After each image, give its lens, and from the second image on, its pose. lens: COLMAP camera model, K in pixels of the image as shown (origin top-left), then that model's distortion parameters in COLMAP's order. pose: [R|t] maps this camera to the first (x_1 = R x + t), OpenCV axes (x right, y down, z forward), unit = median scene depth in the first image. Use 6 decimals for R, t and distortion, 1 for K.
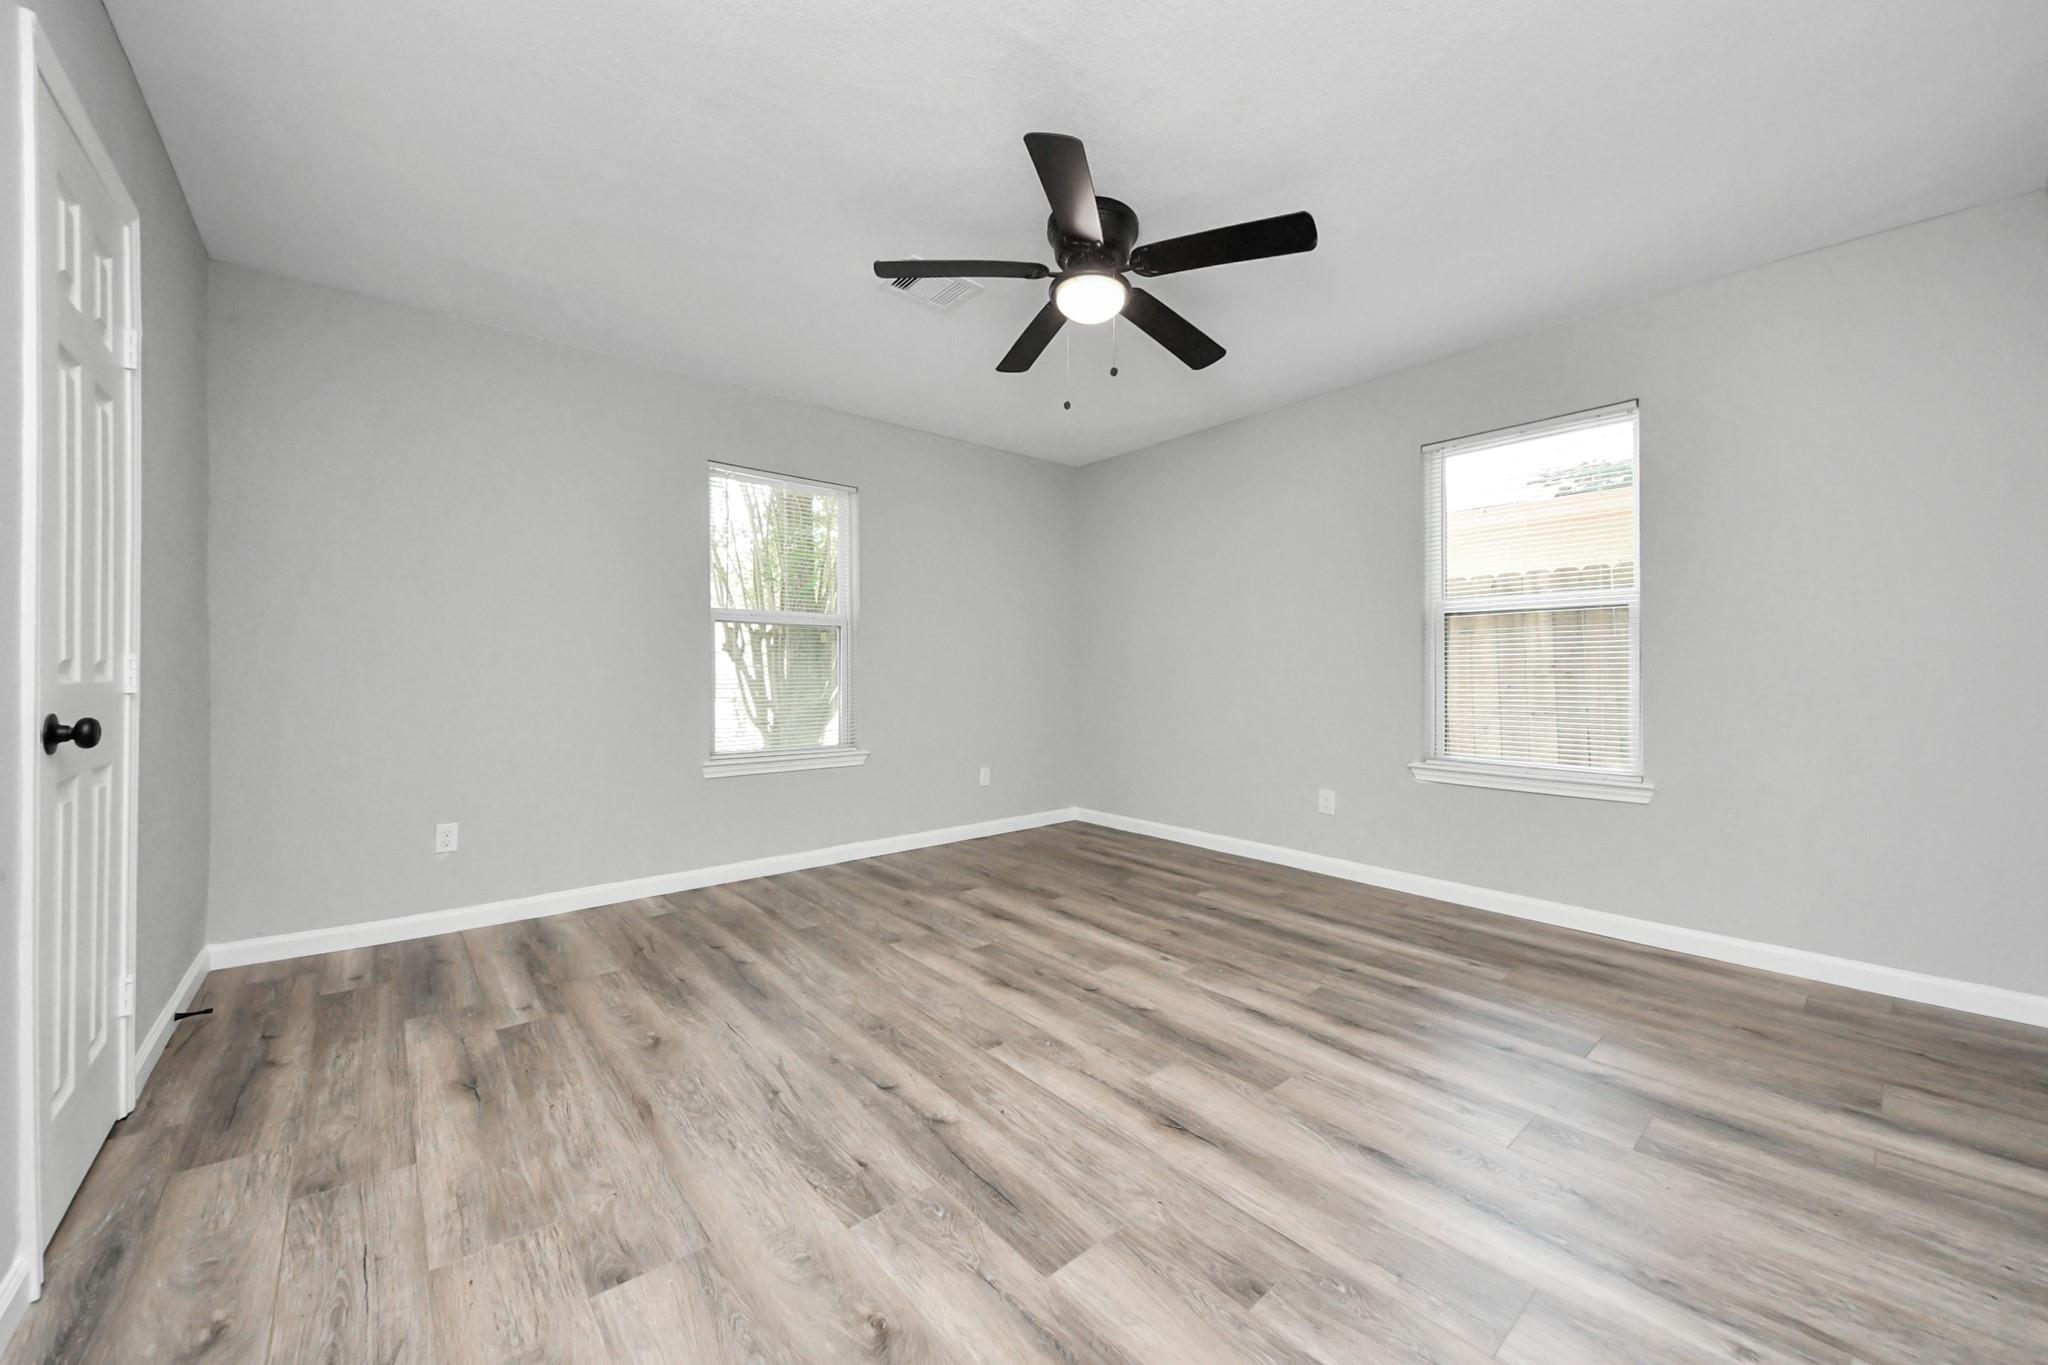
lens RADIAL K [[744.7, 0, 1020.0], [0, 744.7, 689.8], [0, 0, 1]] dist [0.035747, -0.022156]
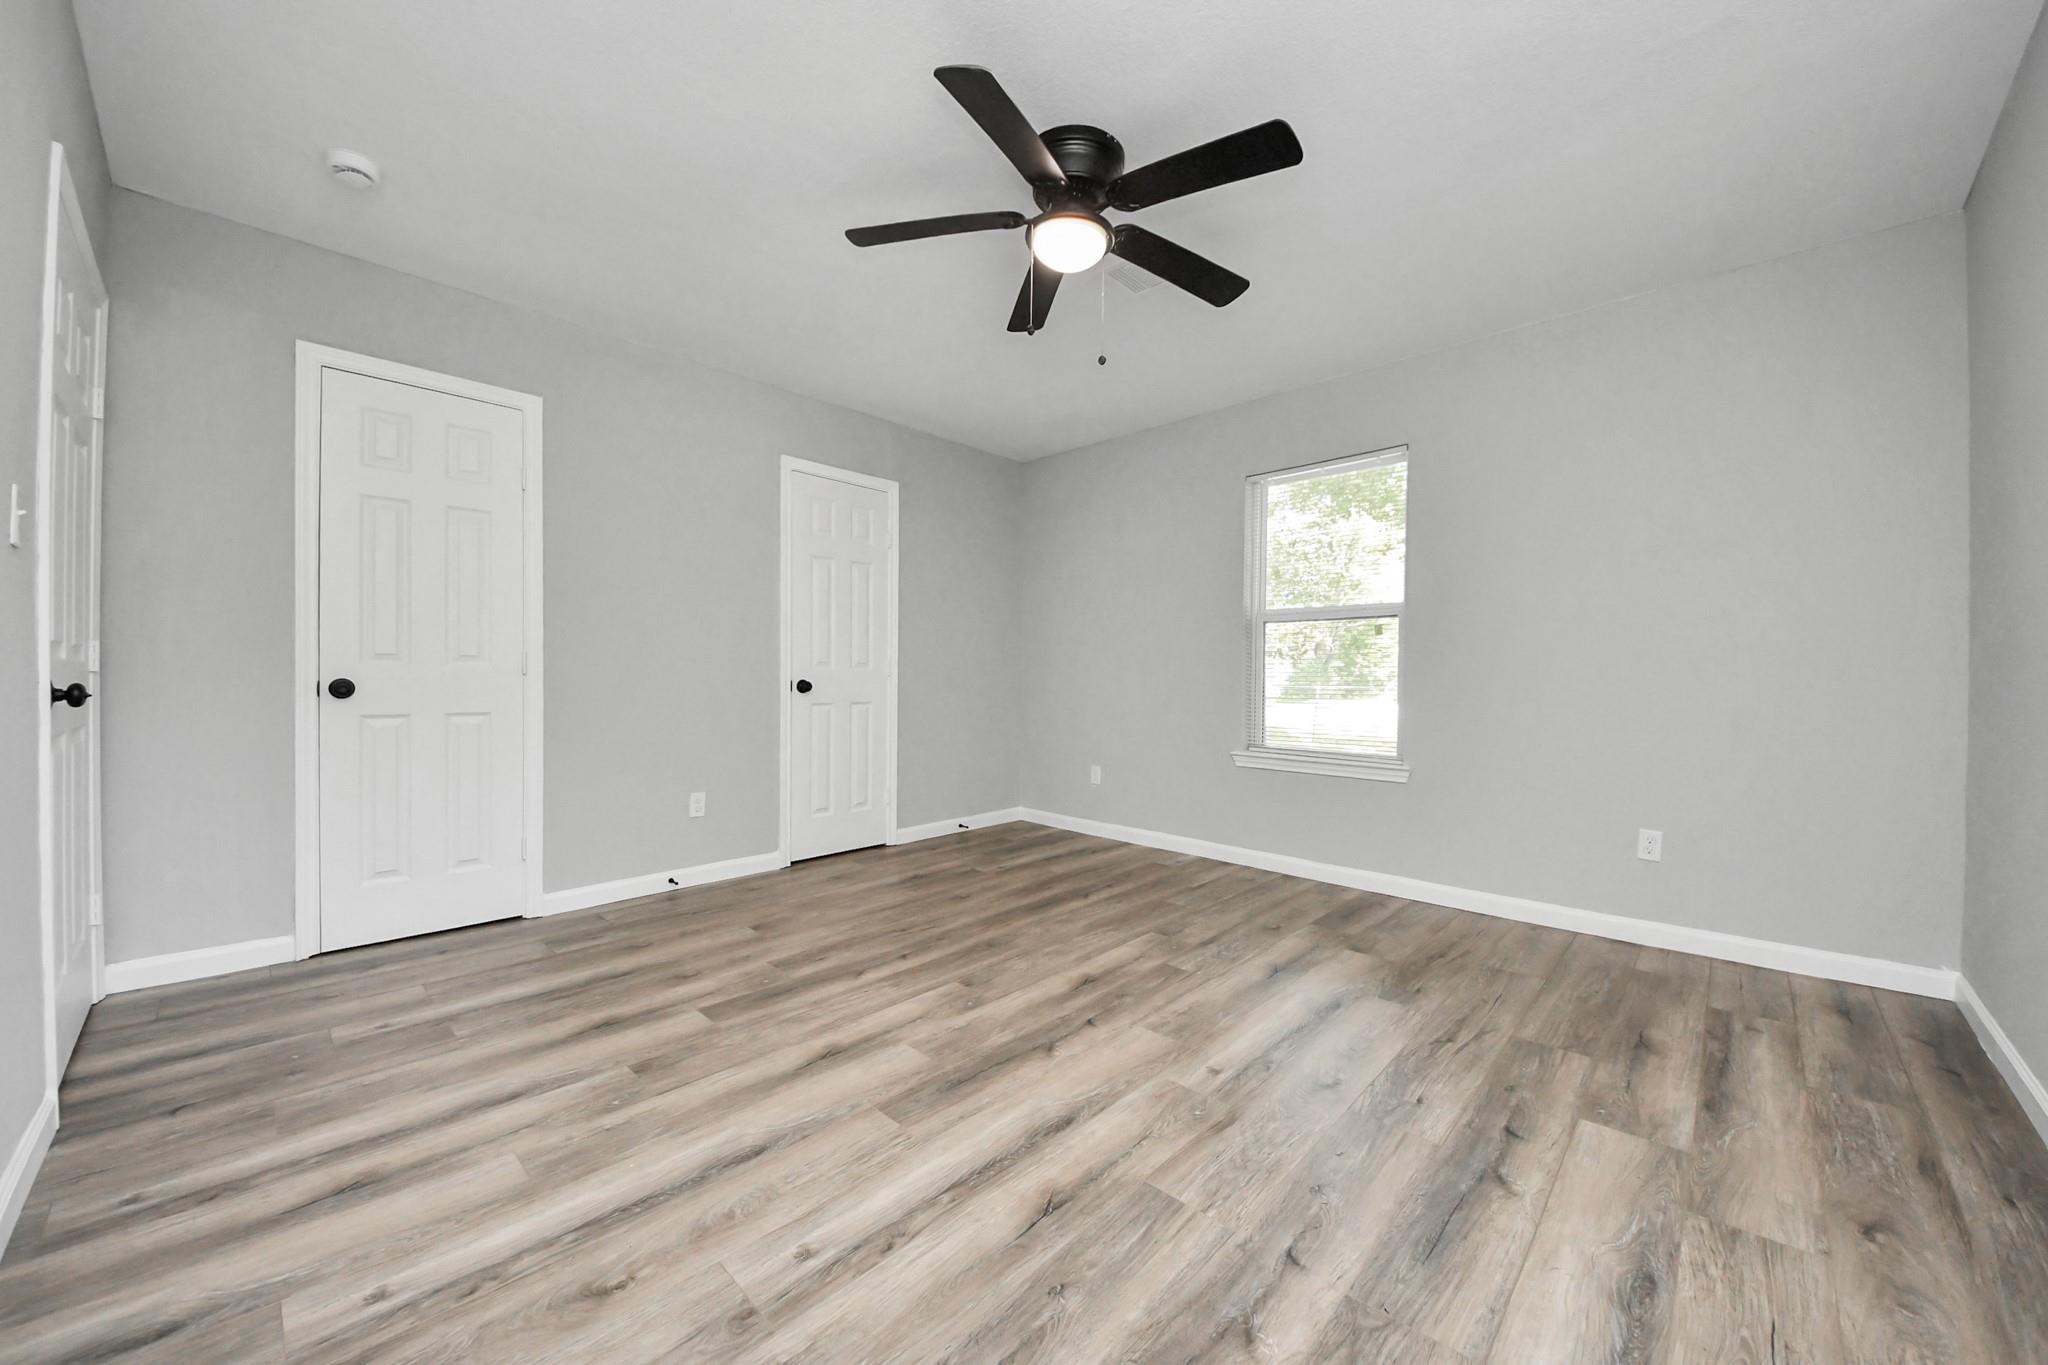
lens RADIAL K [[744.7, 0, 1020.0], [0, 744.7, 689.8], [0, 0, 1]] dist [0.035747, -0.022156]
pose [[0.103260, 0.014599, -0.994547, 1.061392], [-0.030261, 0.999476, 0.011530, -0.003377], [0.994194, 0.028906, 0.103647, 0.888764]]
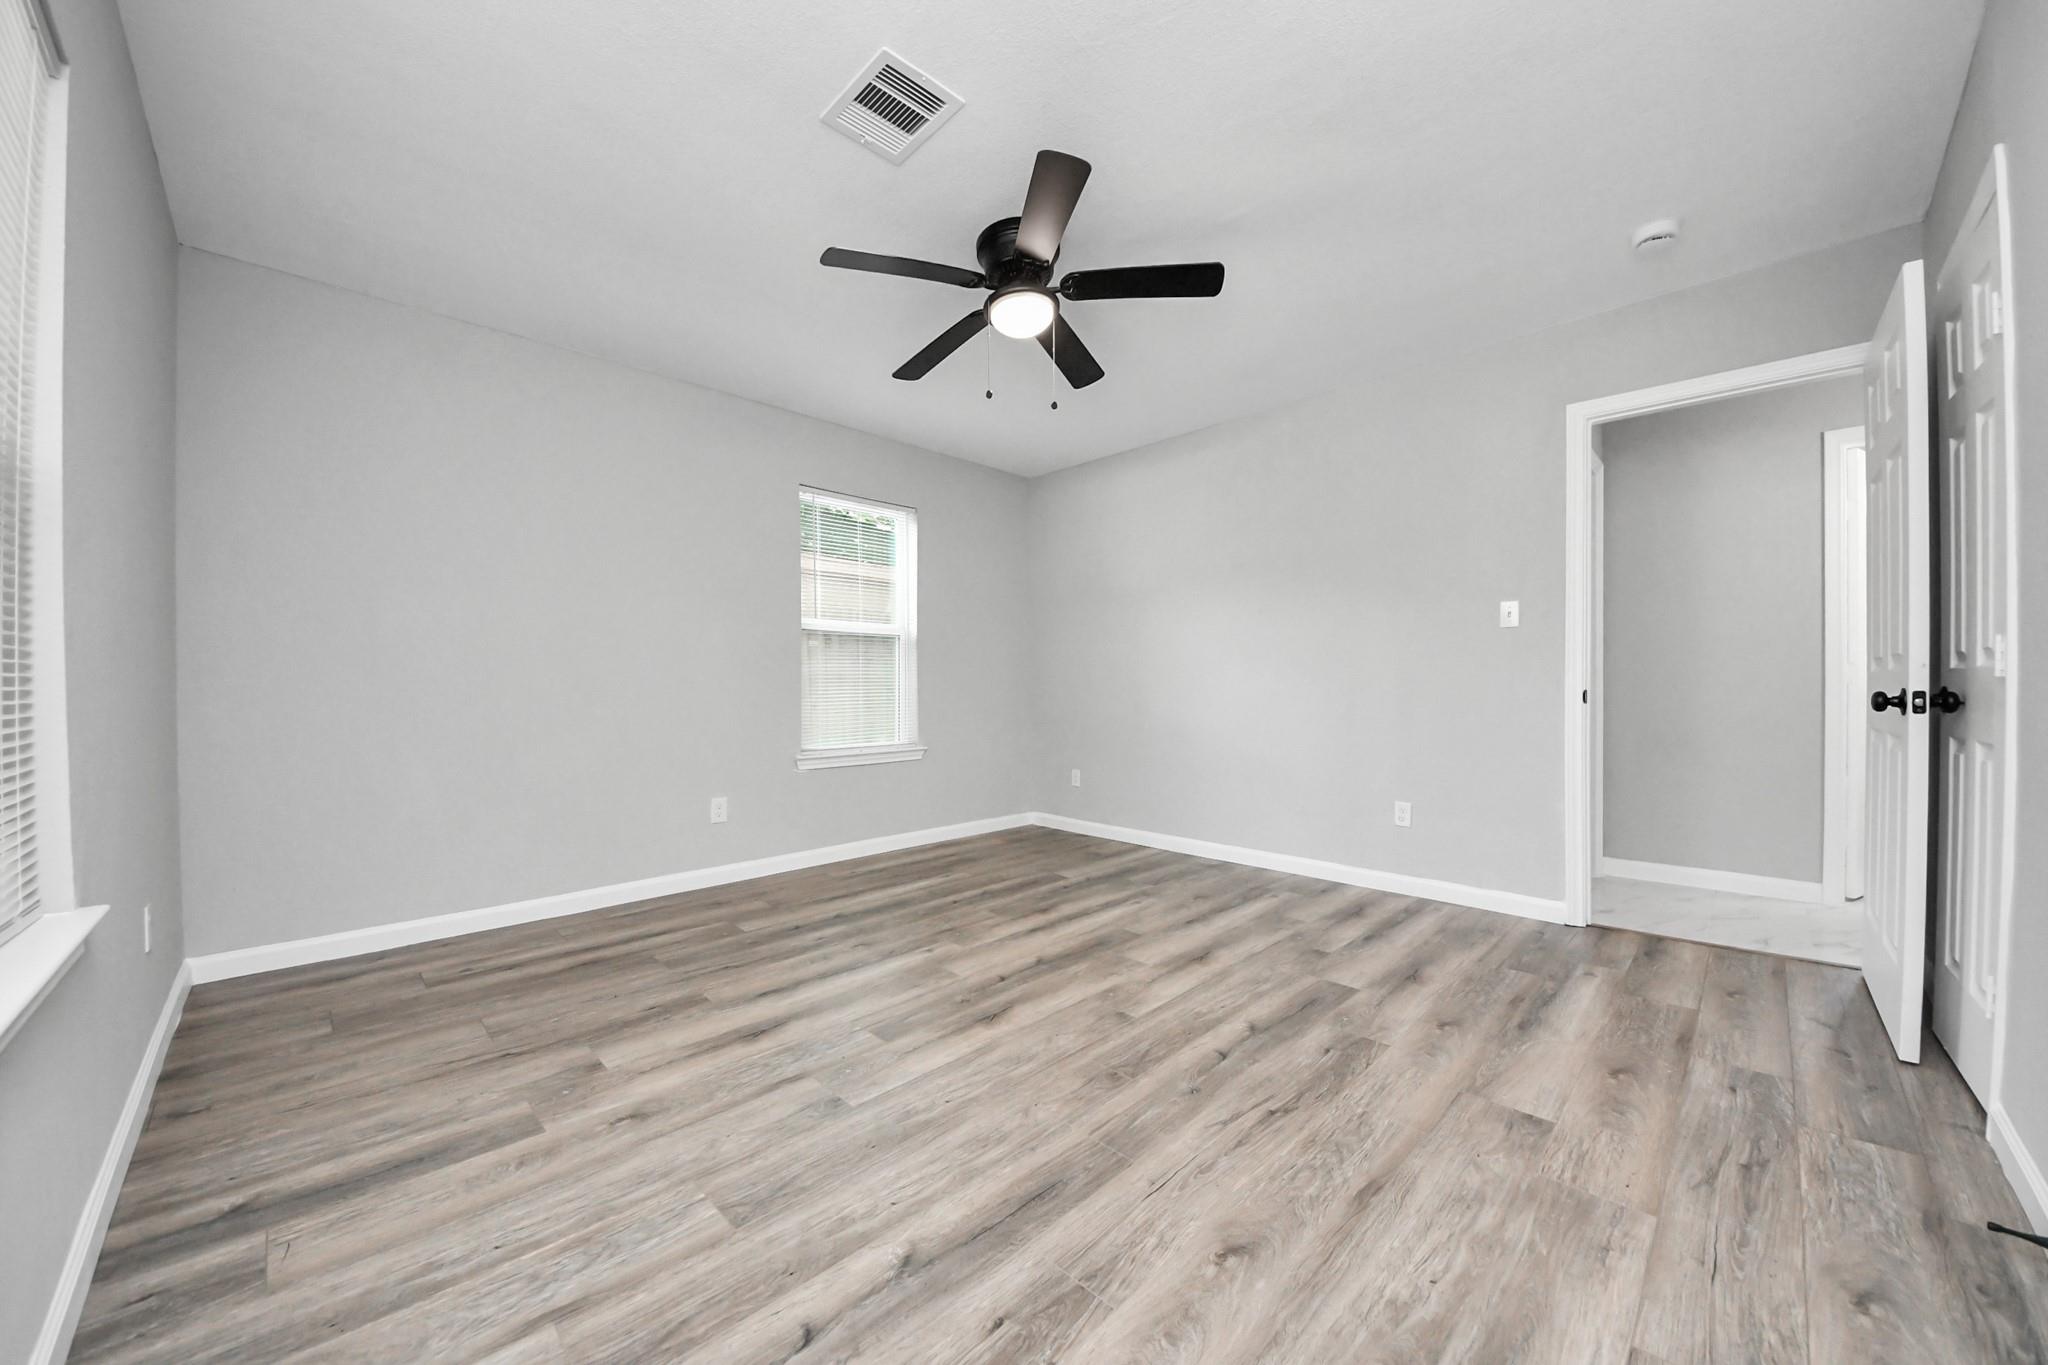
lens RADIAL K [[744.7, 0, 1020.0], [0, 744.7, 689.8], [0, 0, 1]] dist [0.035747, -0.022156]
pose [[-0.077975, -0.006740, 0.996933, -1.033934], [0.028528, 0.999553, 0.008989, -0.012922], [-0.996547, 0.029141, -0.077748, 1.143027]]
